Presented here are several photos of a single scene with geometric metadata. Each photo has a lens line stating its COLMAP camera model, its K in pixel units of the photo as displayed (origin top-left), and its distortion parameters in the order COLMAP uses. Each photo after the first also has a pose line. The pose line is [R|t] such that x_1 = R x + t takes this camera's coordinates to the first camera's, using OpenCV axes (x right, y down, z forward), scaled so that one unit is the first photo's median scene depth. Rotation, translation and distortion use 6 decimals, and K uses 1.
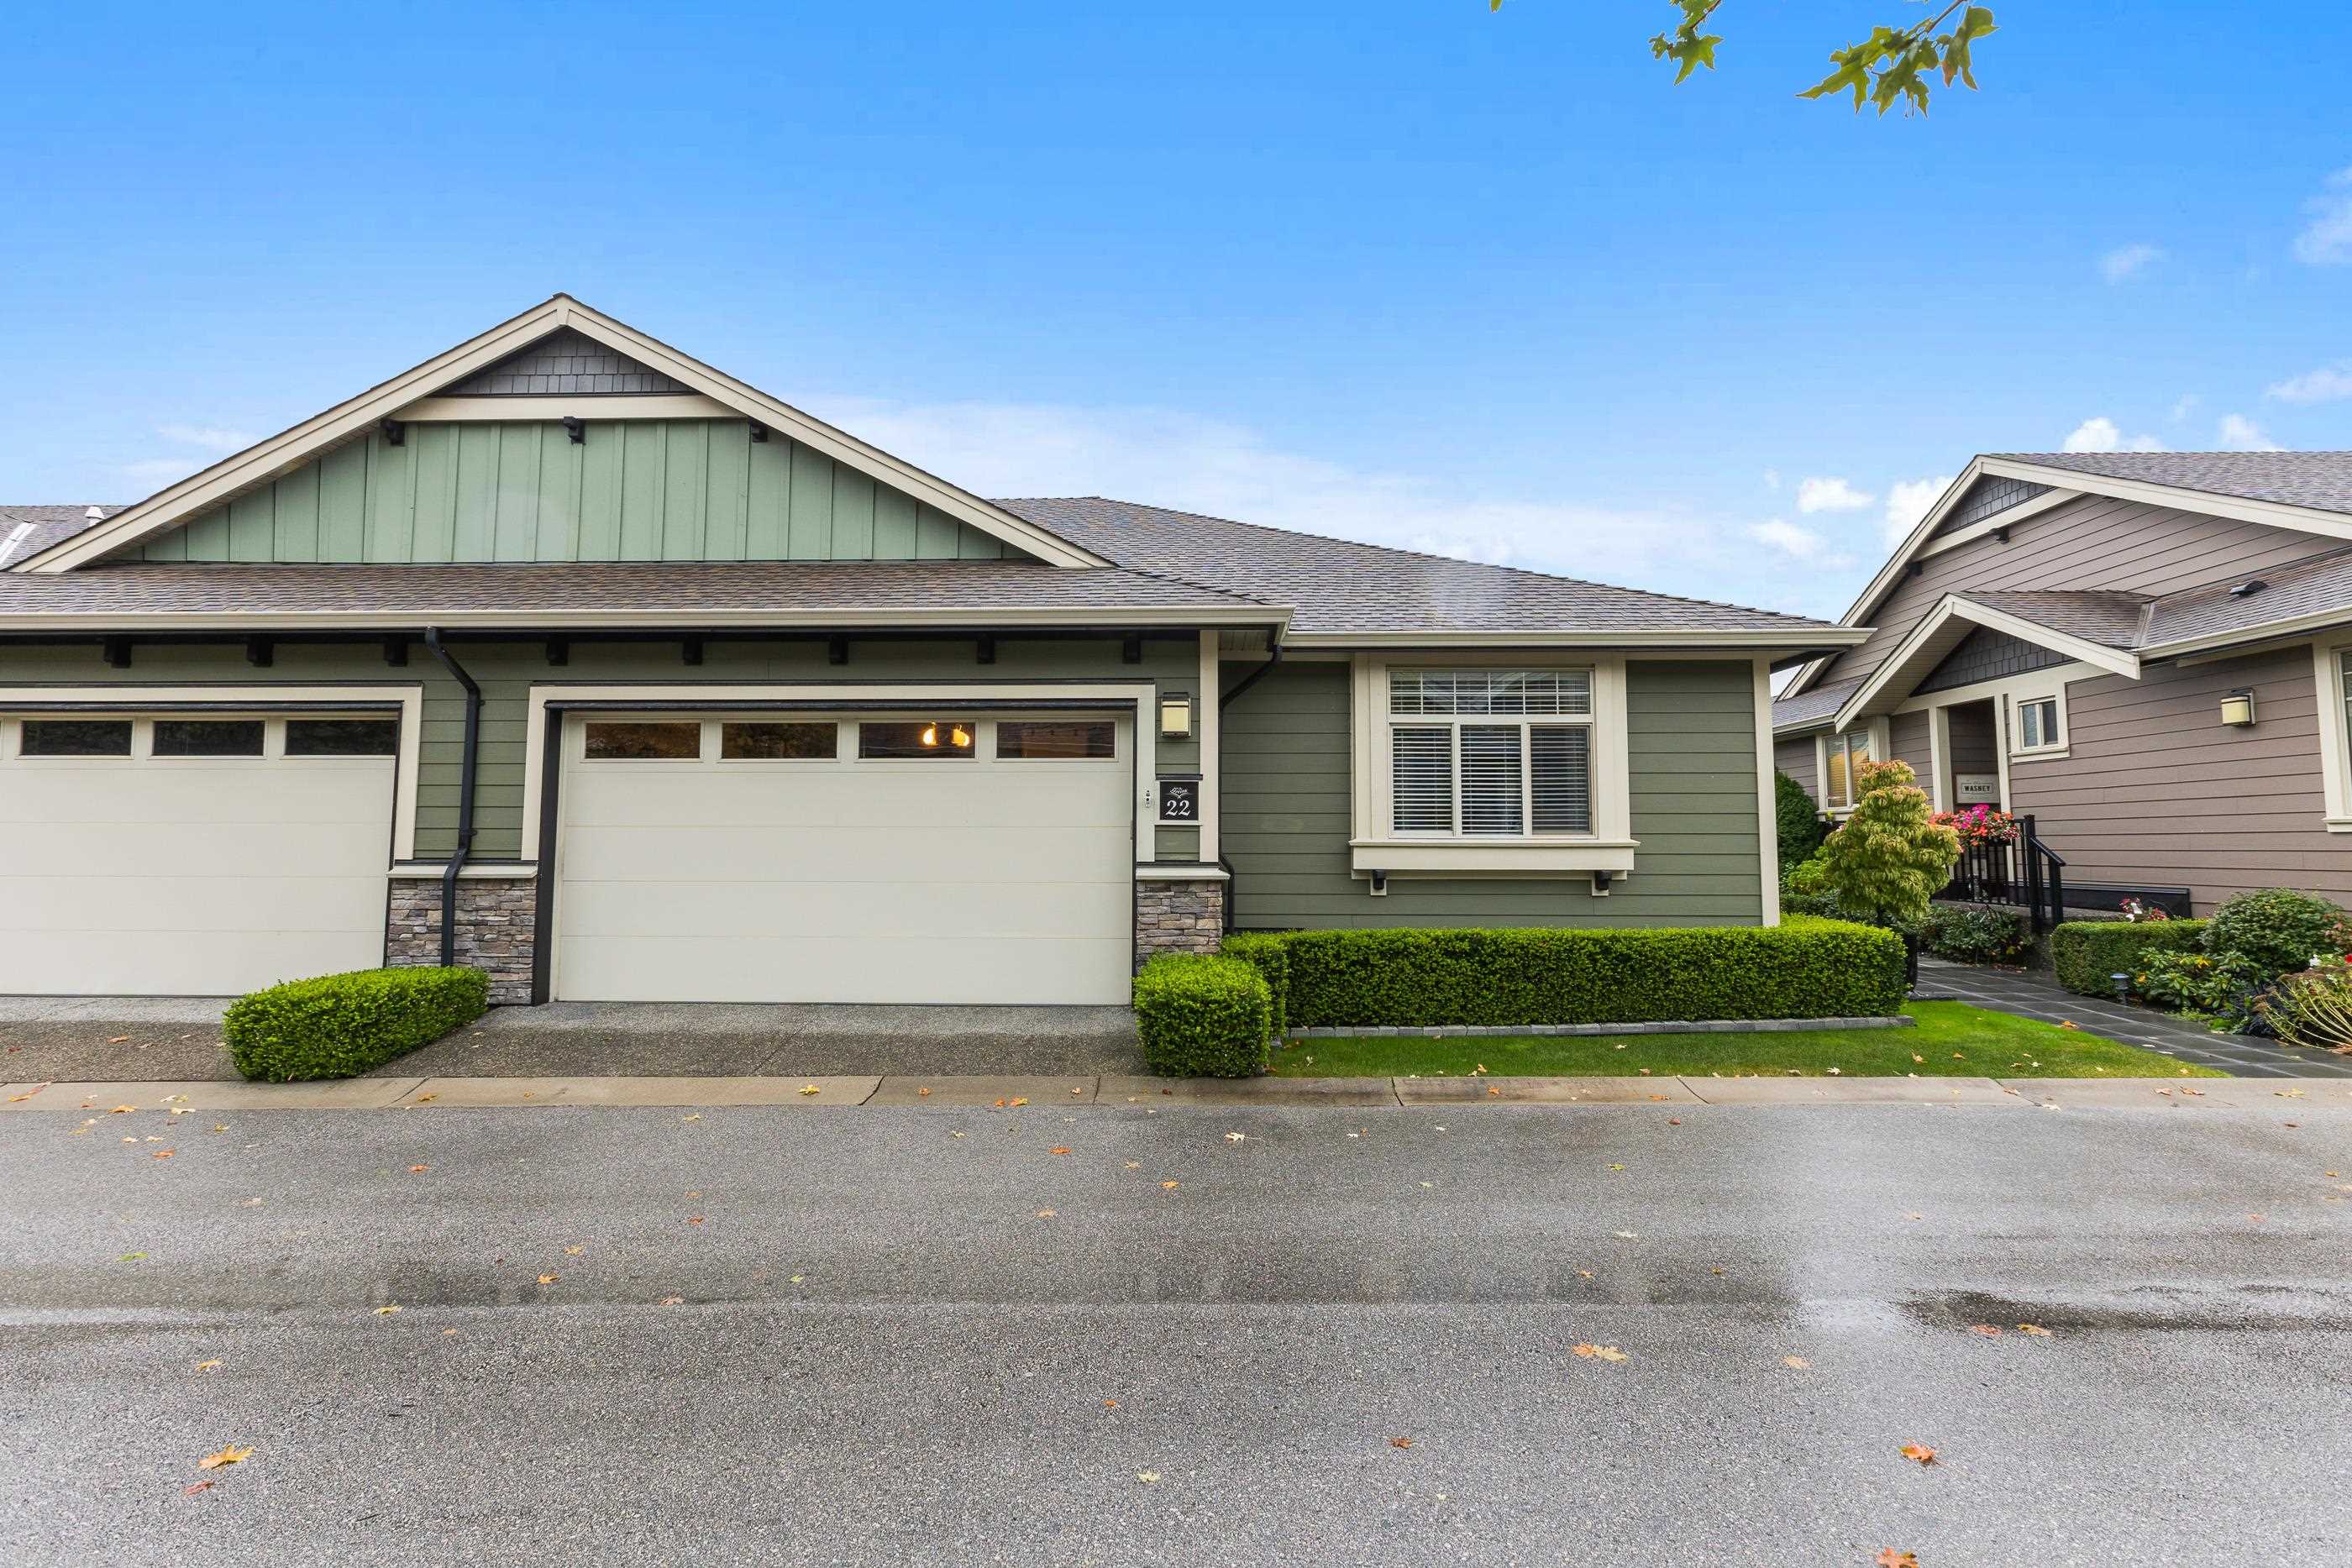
lens RADIAL K [[1053.9, 0, 1182.1], [0, 1053.9, 768.8], [0, 0, 1]] dist [0.000266, -0.000308]
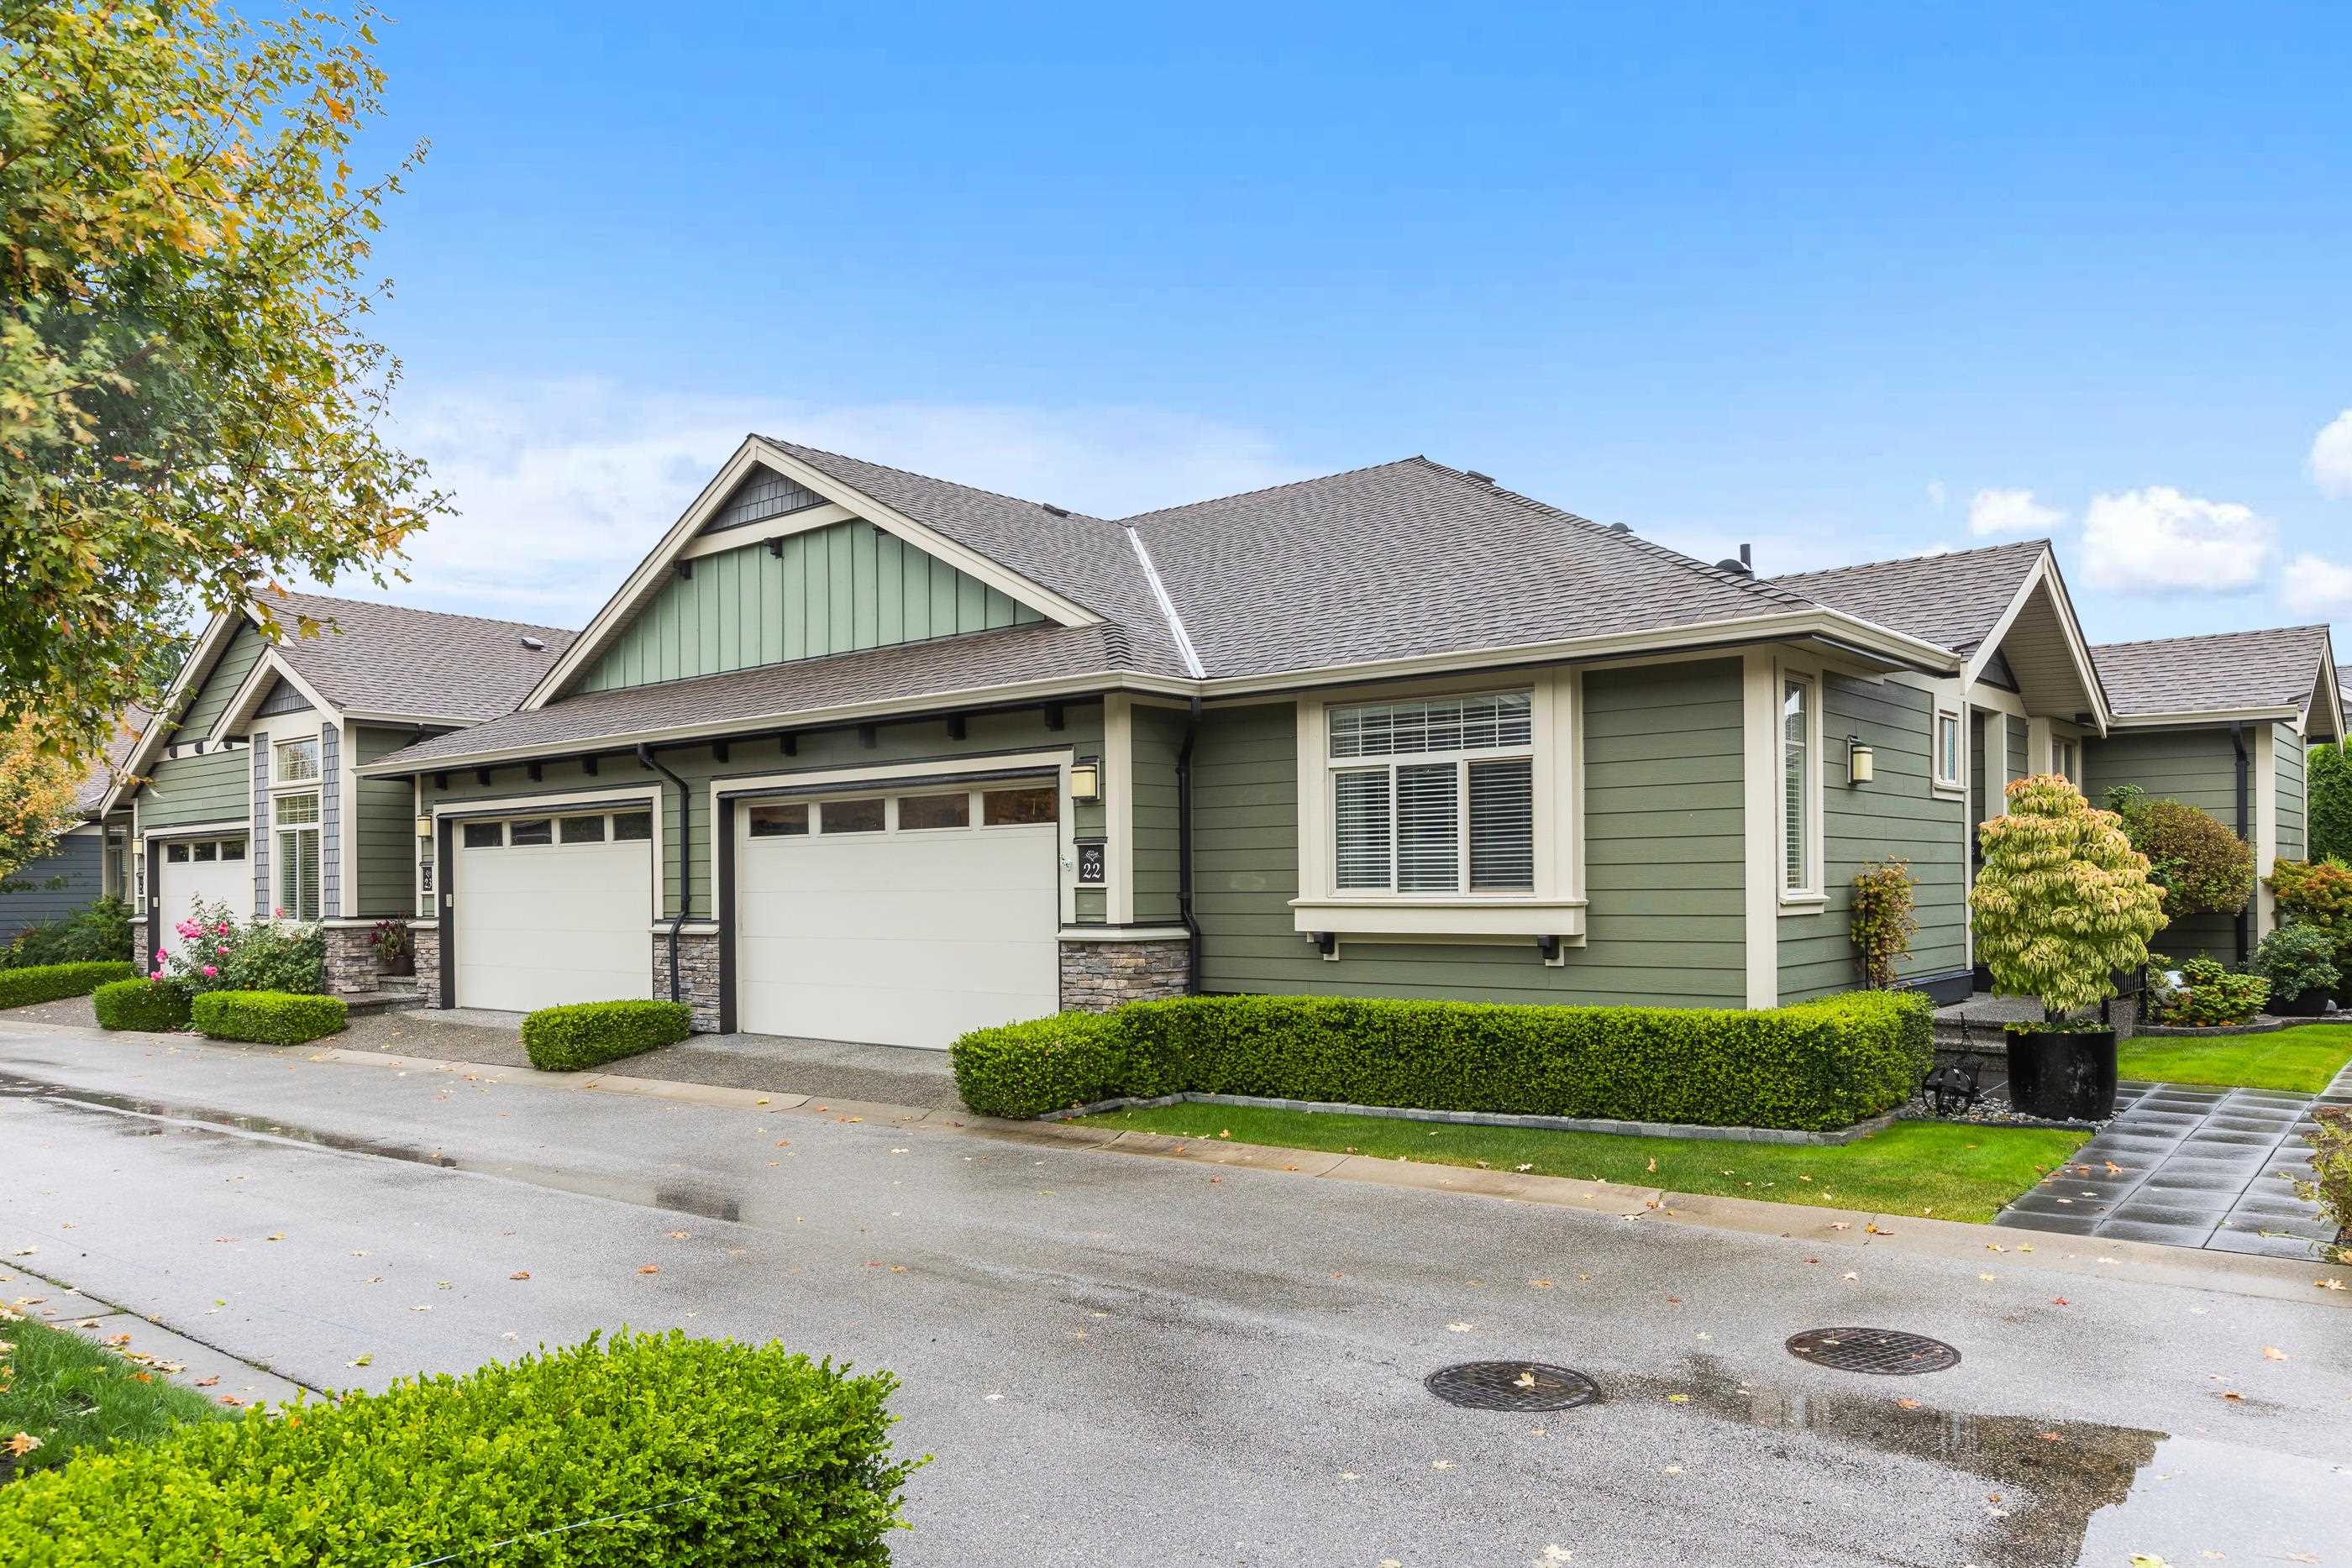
lens RADIAL K [[1632.9, 0, 1179.8], [0, 1632.9, 884.5], [0, 0, 1]] dist [0.001200, -0.000132]
pose [[0.782865, -0.010888, -0.622096, 0.999301], [0.057731, 0.996805, 0.055205, -0.030473], [0.619508, -0.079132, 0.780992, -0.171999]]
